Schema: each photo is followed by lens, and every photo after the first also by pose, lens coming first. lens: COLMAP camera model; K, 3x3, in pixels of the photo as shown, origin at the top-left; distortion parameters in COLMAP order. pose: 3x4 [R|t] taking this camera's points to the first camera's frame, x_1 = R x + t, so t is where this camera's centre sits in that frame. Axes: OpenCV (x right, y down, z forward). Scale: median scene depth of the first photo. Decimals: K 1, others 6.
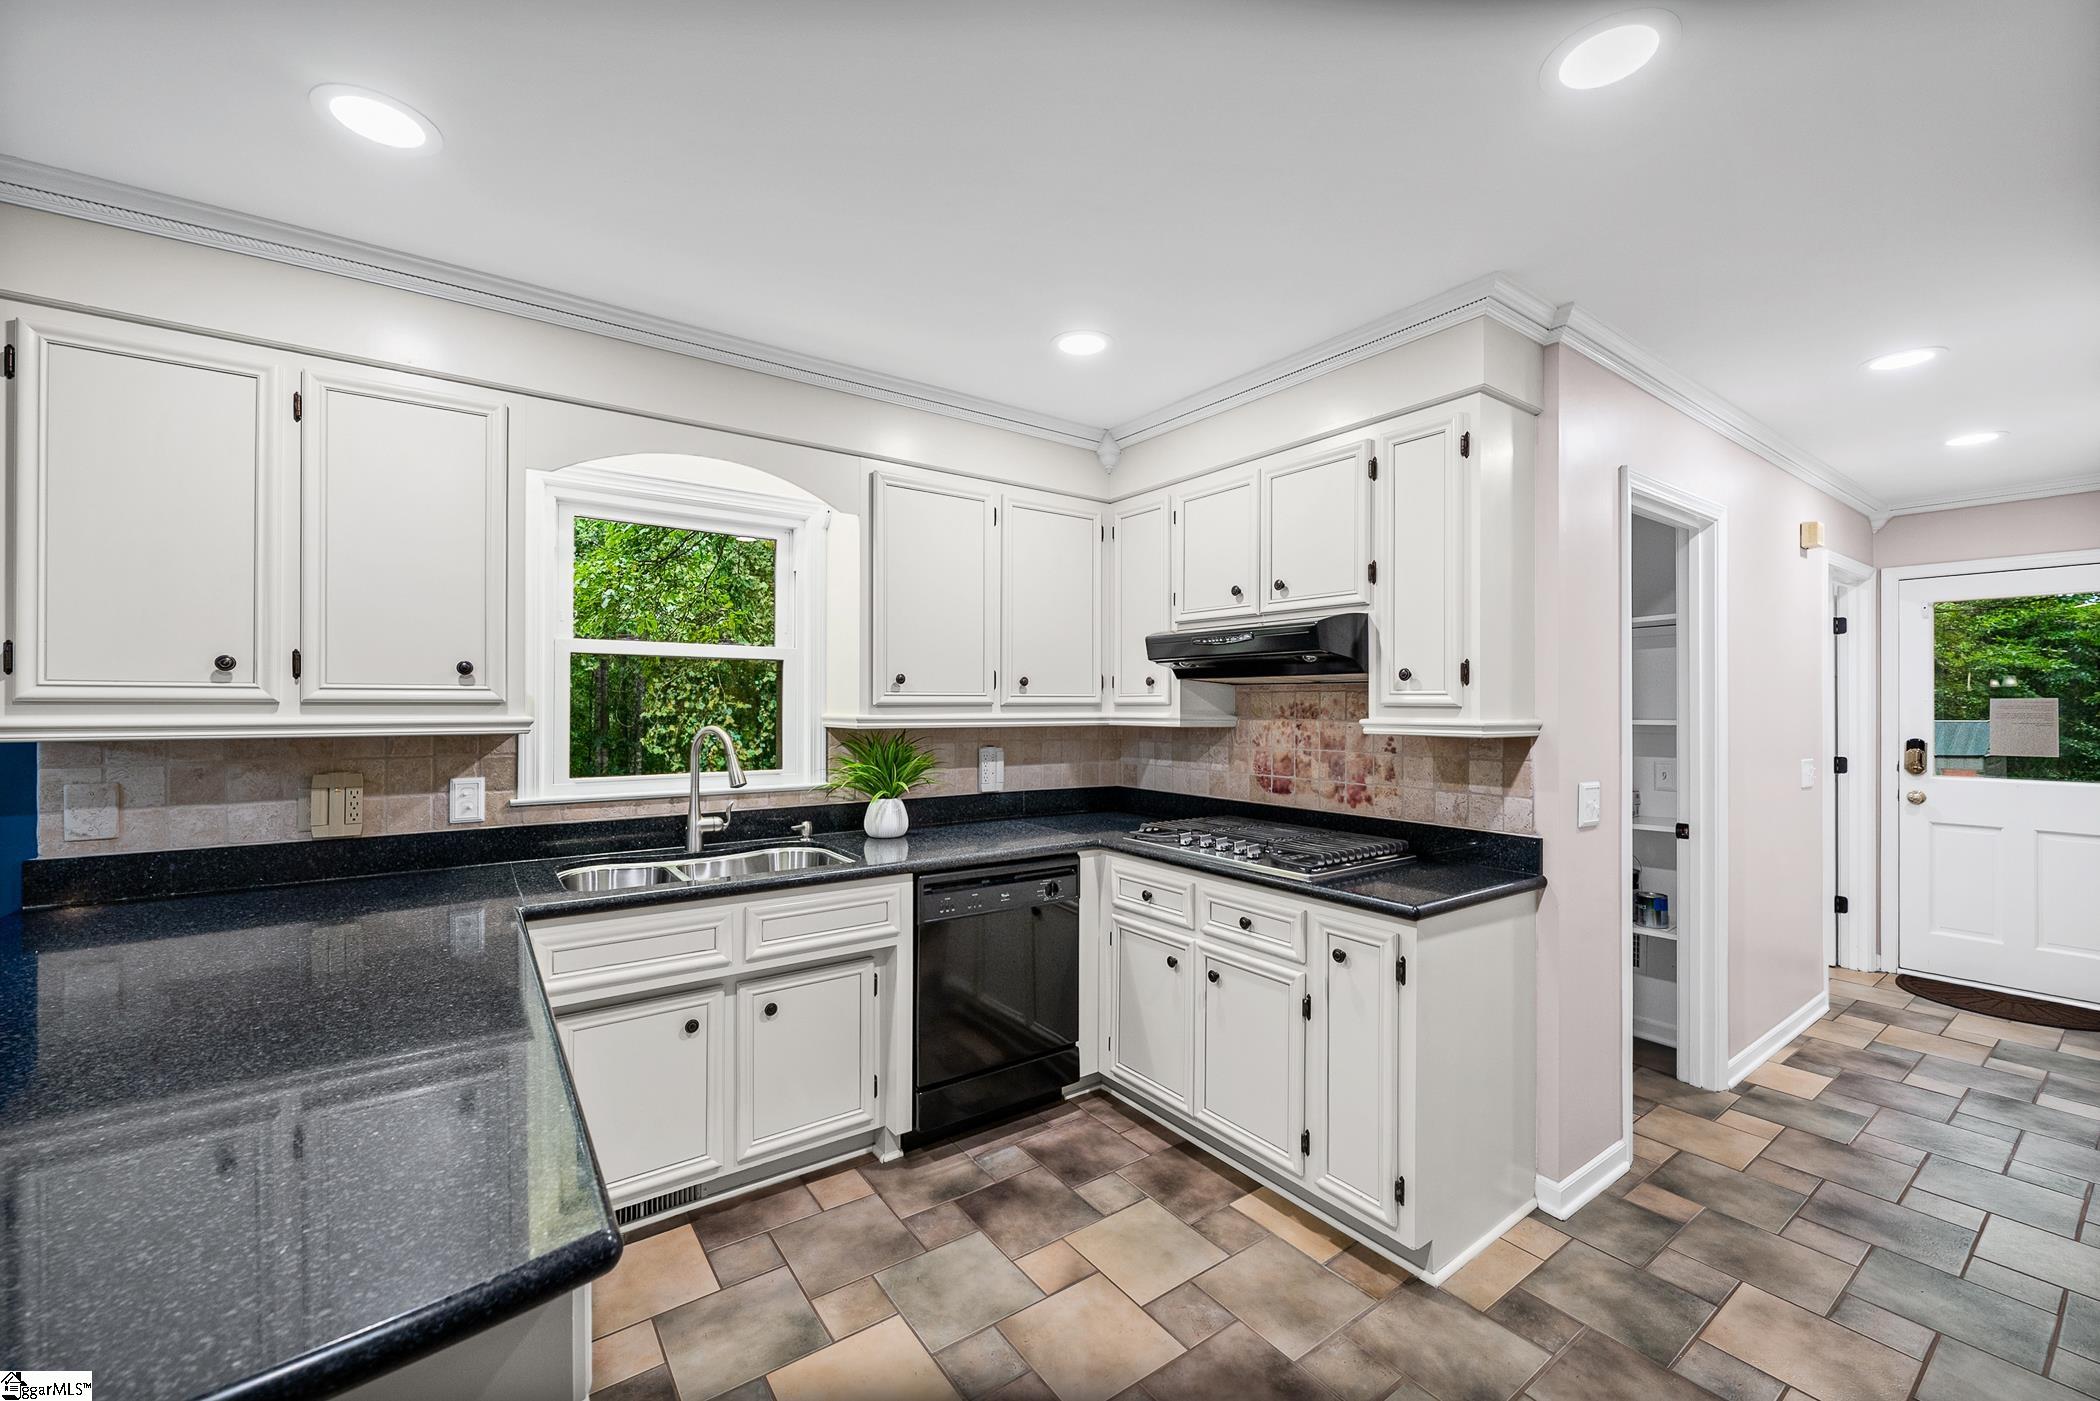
lens RADIAL K [[838.8, 0, 1047.6], [0, 838.8, 700.7], [0, 0, 1]] dist [-0.002846, 0.000625]
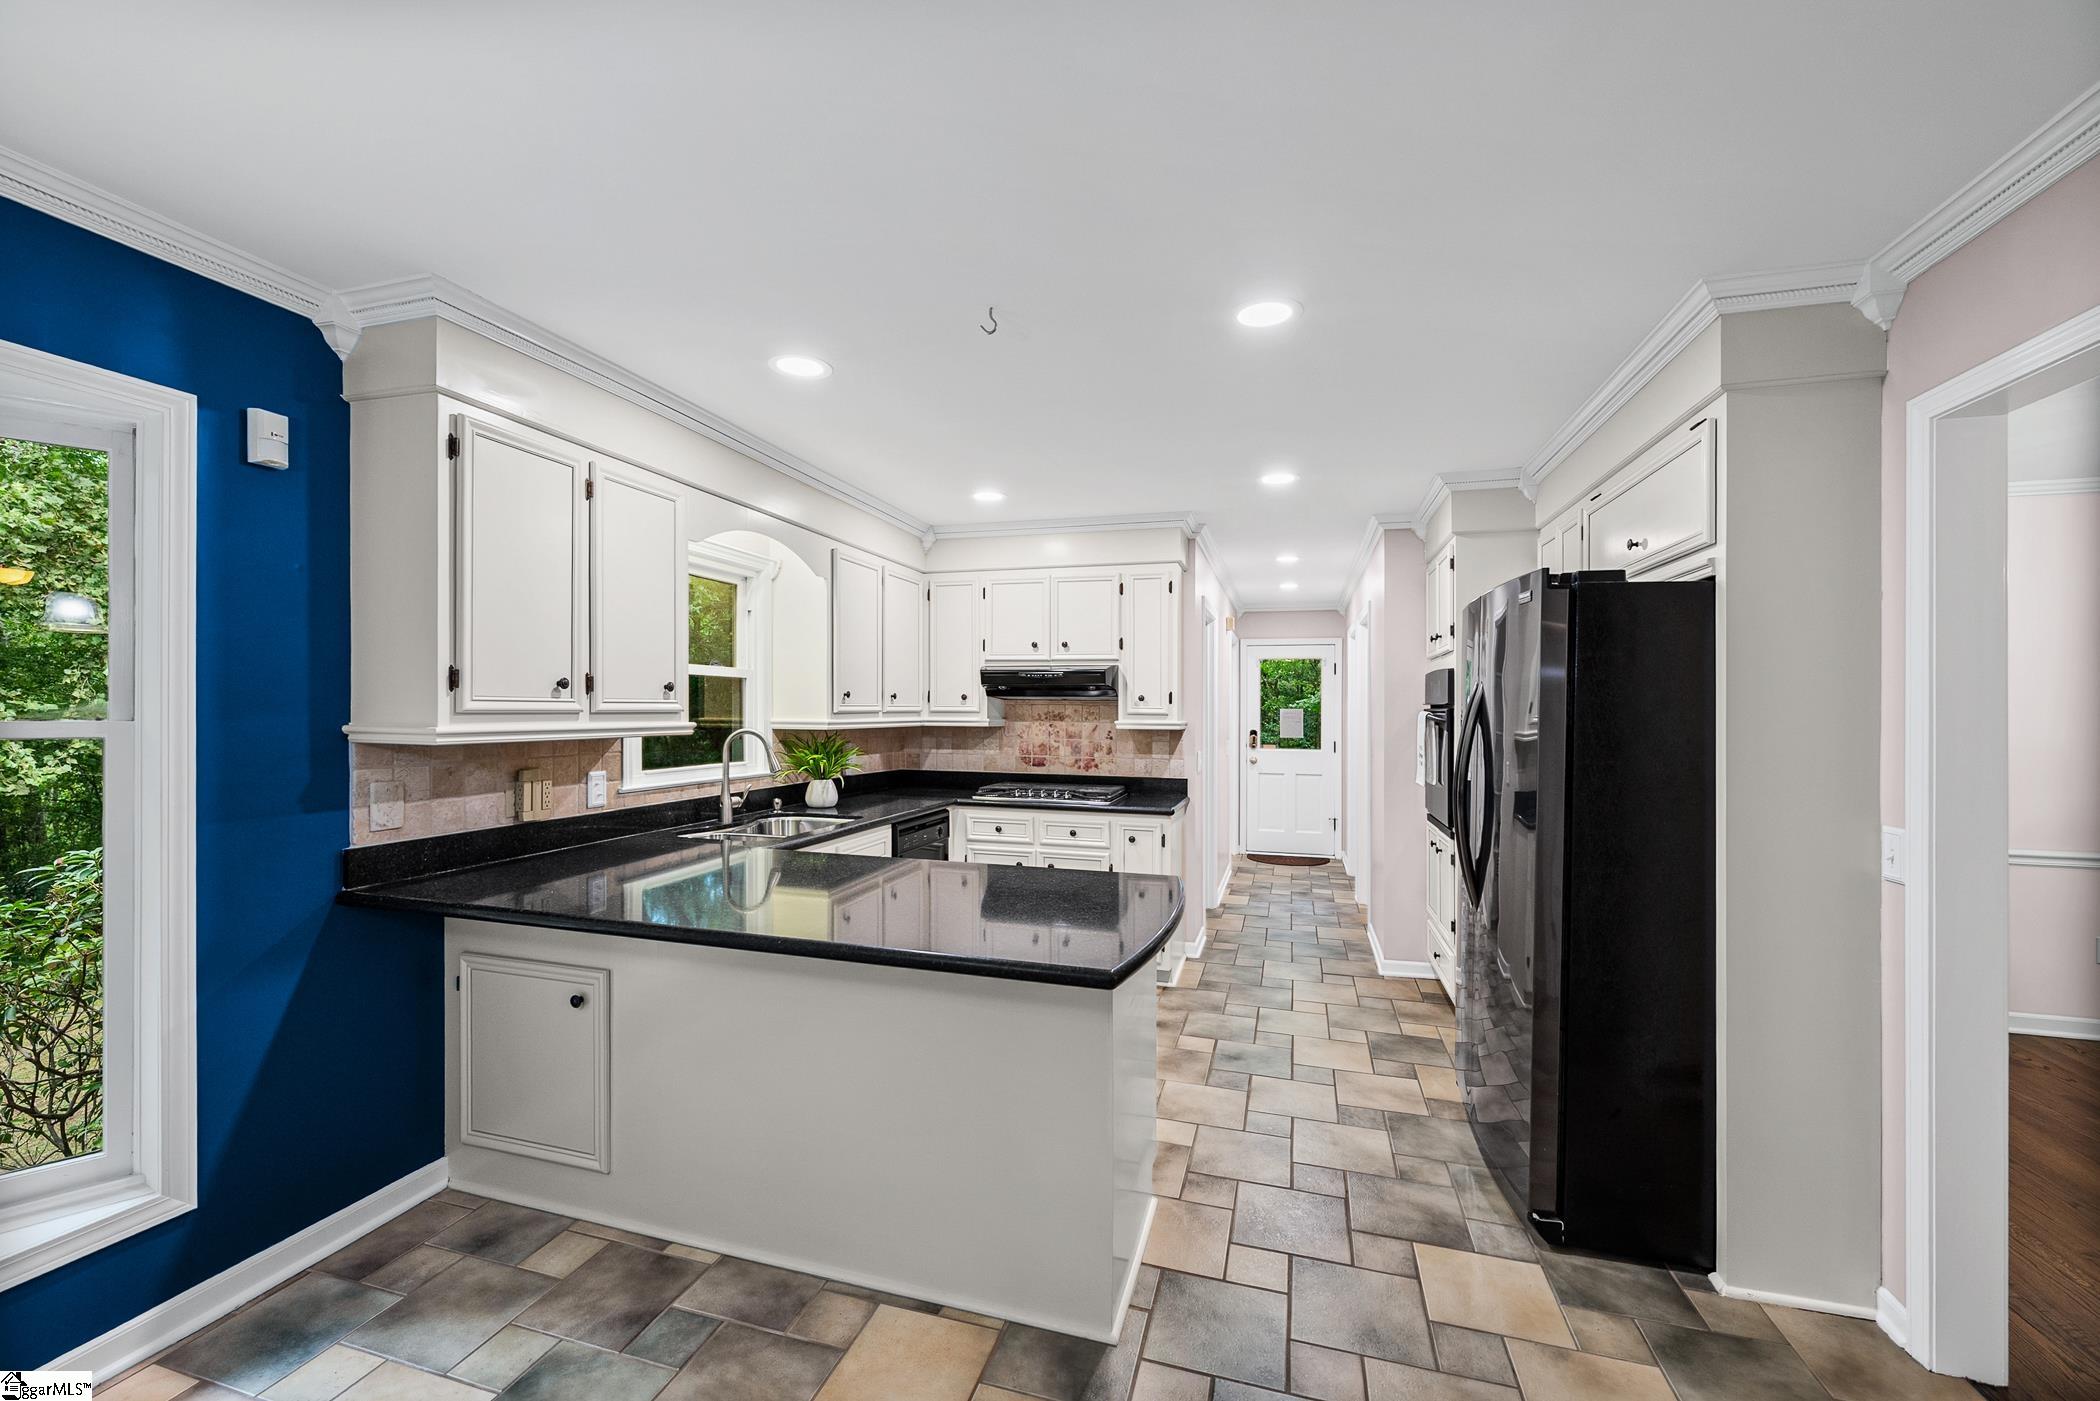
lens RADIAL K [[838.8, 0, 1050.4], [0, 838.8, 703.9], [0, 0, 1]] dist [-0.002846, 0.000625]
pose [[0.787138, 0.007139, 0.616736, -0.840722], [-0.007669, 0.999969, -0.001788, -0.010999], [-0.616730, -0.003322, 0.787168, -0.366223]]
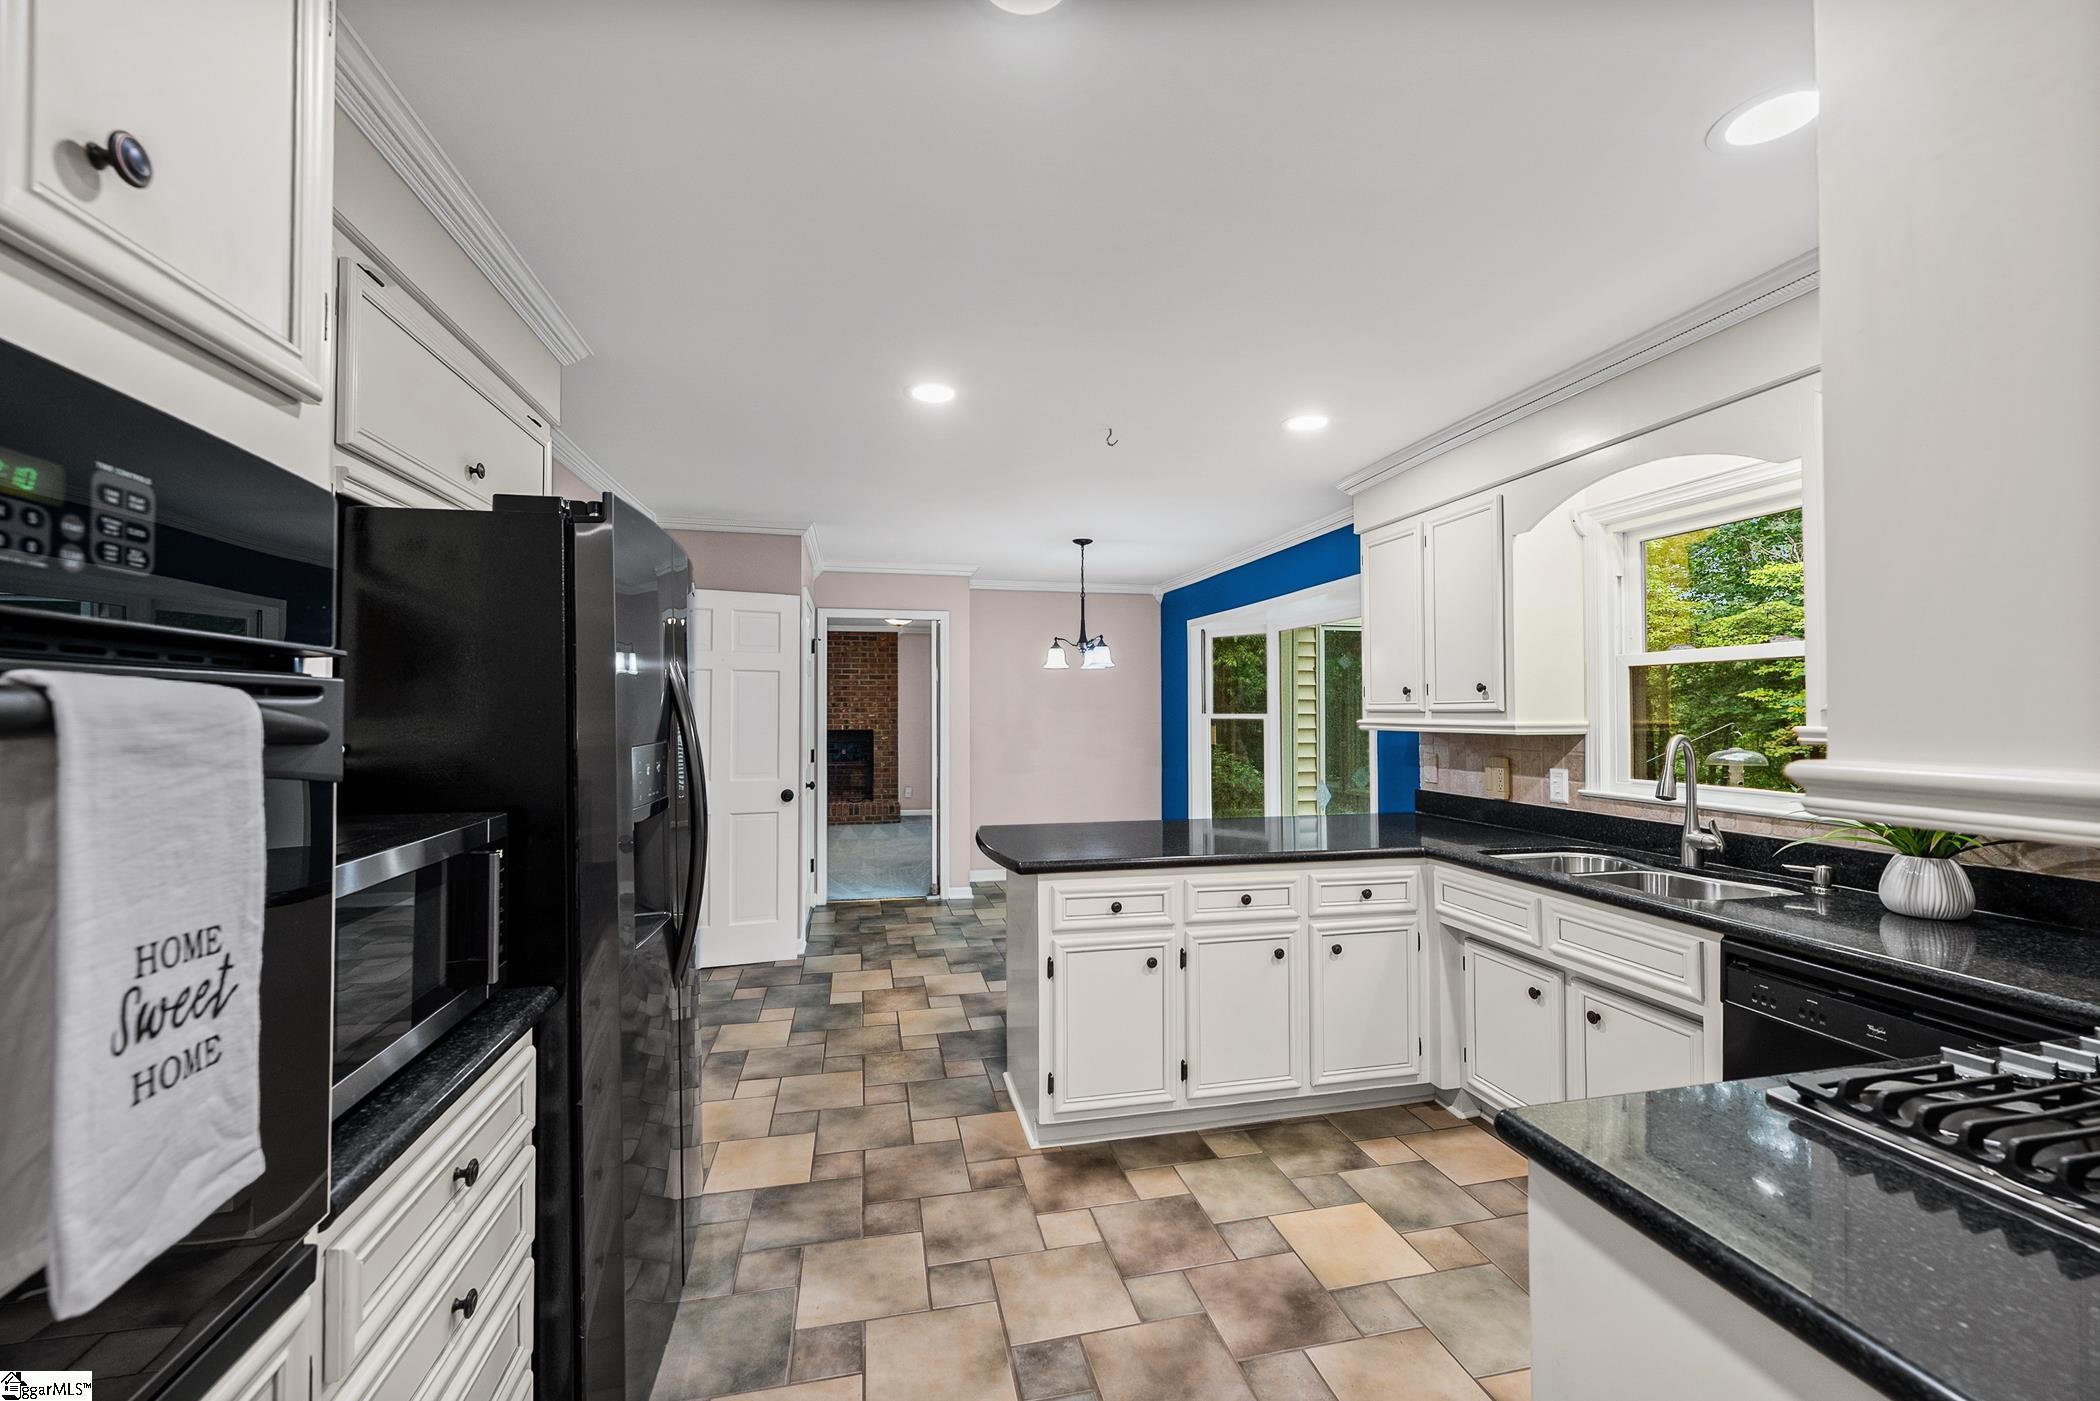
lens RADIAL K [[838.8, 0, 1030.2], [0, 838.8, 704.1], [0, 0, 1]] dist [-0.002846, 0.000625]
pose [[-0.410497, -0.010278, -0.911804, 0.759647], [0.005908, 0.999886, -0.013931, 0.003891], [0.911843, -0.011105, -0.410389, 0.707256]]
